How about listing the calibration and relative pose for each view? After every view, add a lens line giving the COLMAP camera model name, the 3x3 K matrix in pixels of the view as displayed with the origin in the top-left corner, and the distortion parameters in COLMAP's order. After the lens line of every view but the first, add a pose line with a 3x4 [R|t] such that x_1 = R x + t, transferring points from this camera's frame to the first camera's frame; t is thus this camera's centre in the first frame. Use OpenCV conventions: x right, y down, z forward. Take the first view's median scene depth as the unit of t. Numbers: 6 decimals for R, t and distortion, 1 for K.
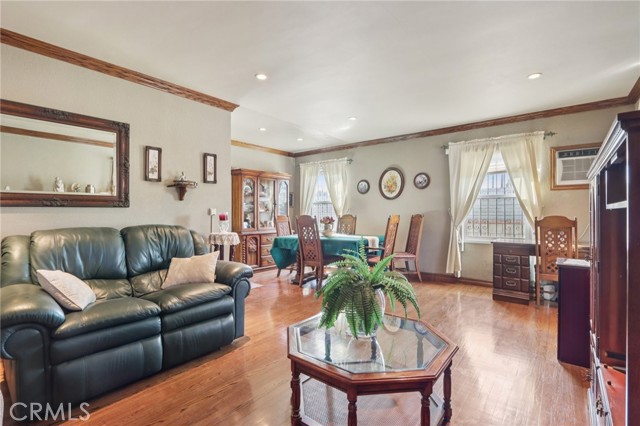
lens RADIAL K [[298.8, 0, 320.0], [0, 298.8, 213.0], [0, 0, 1]] dist [-0.048127, 0.000230]
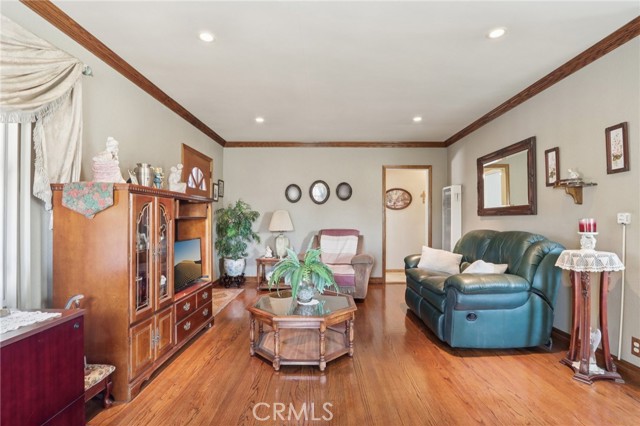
lens RADIAL K [[298.6, 0, 318.5], [0, 298.6, 219.7], [0, 0, 1]] dist [-0.016346, 0.000522]
pose [[-0.780715, -0.002455, -0.624883, 0.579433], [-0.002984, 0.999996, -0.000200, 0.000928], [0.624880, 0.001709, -0.780719, 1.248746]]
